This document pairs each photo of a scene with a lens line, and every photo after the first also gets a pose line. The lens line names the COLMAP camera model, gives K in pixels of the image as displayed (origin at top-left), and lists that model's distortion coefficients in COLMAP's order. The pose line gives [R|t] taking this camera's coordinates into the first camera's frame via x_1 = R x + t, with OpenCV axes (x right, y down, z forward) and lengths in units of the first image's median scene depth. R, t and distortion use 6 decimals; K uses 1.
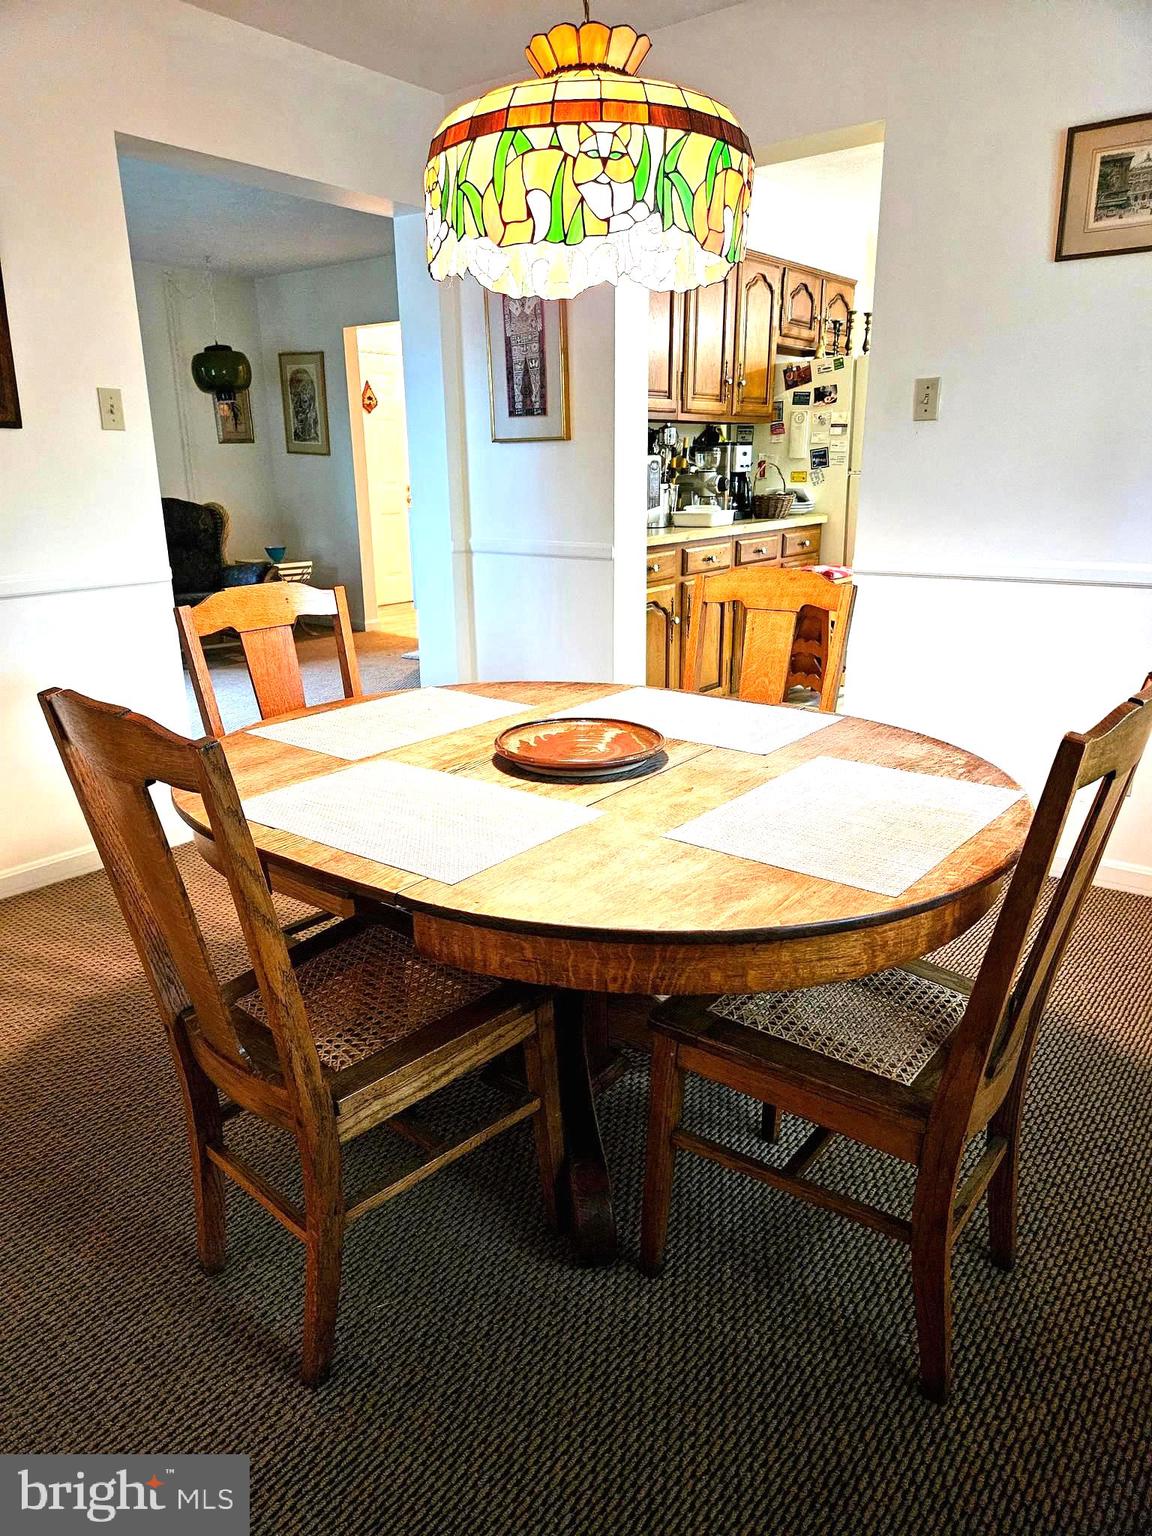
lens RADIAL K [[1020.6, 0, 576.7], [0, 1020.6, 766.7], [0, 0, 1]] dist [0.081101, -0.074319]
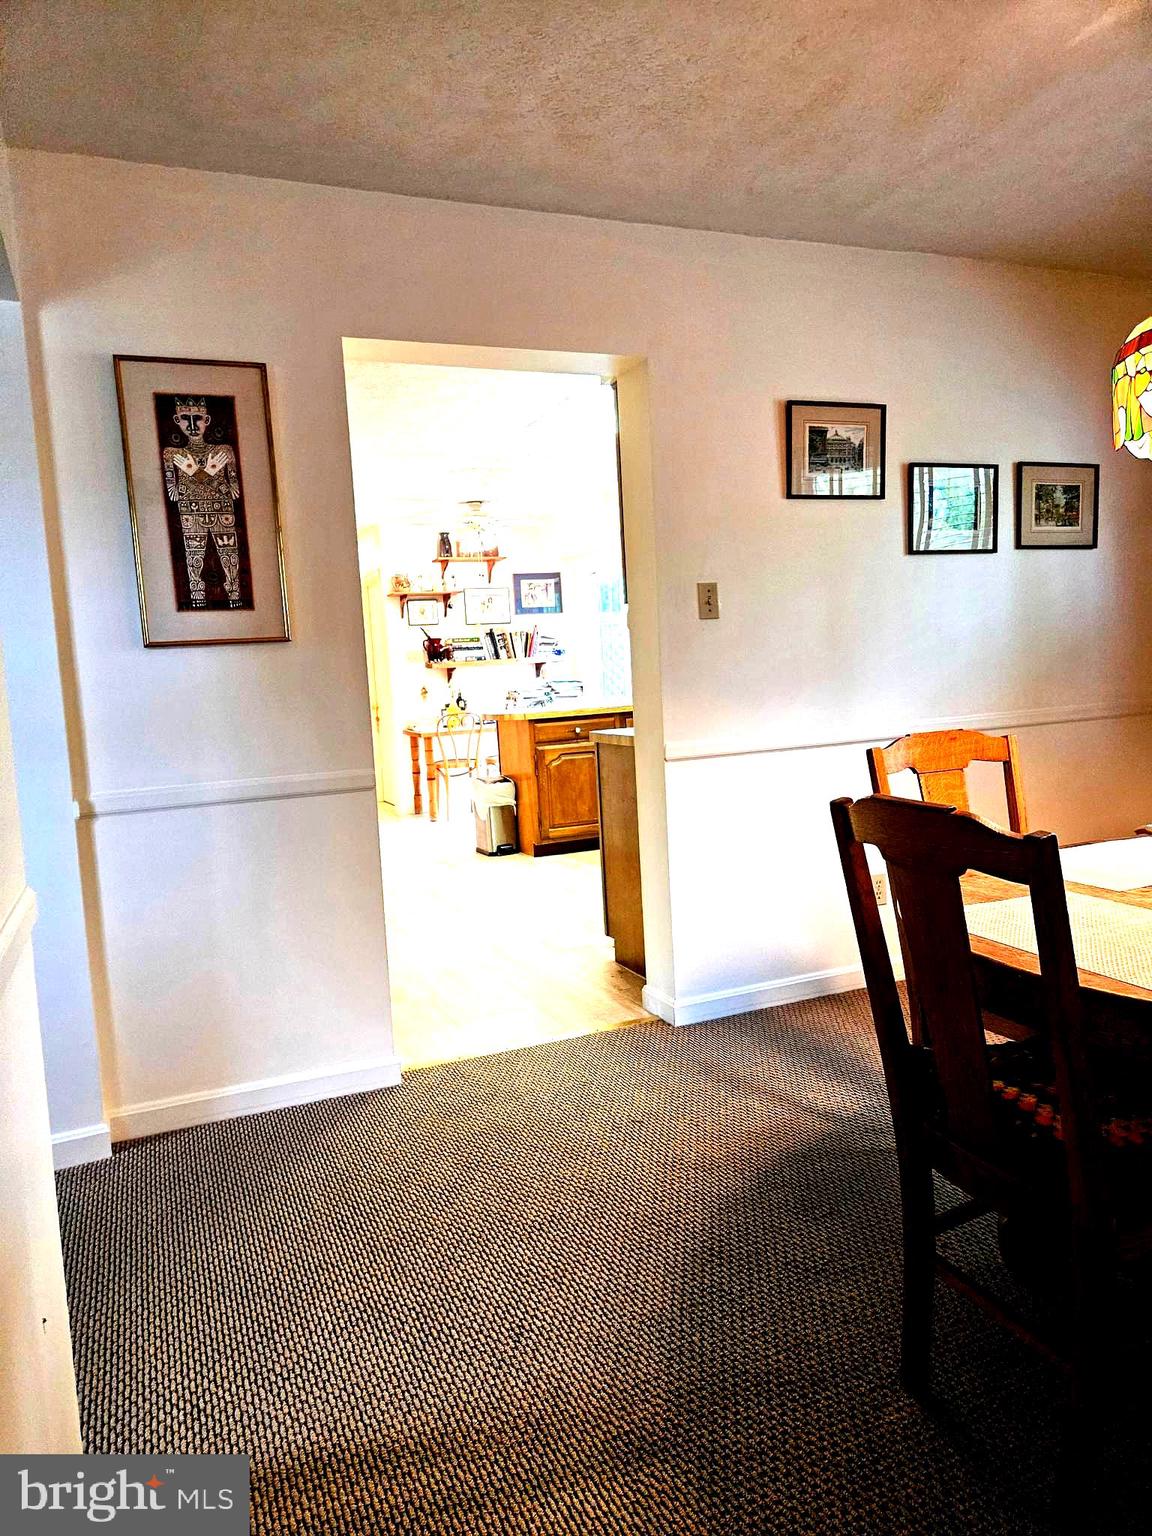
lens RADIAL K [[1020.6, 0, 559.6], [0, 1020.6, 760.8], [0, 0, 1]] dist [0.081101, -0.074319]
pose [[0.498194, -0.102061, 0.861038, -0.550887], [0.287569, 0.956290, -0.053035, -0.139466], [-0.817989, 0.274029, 0.505768, 0.487101]]
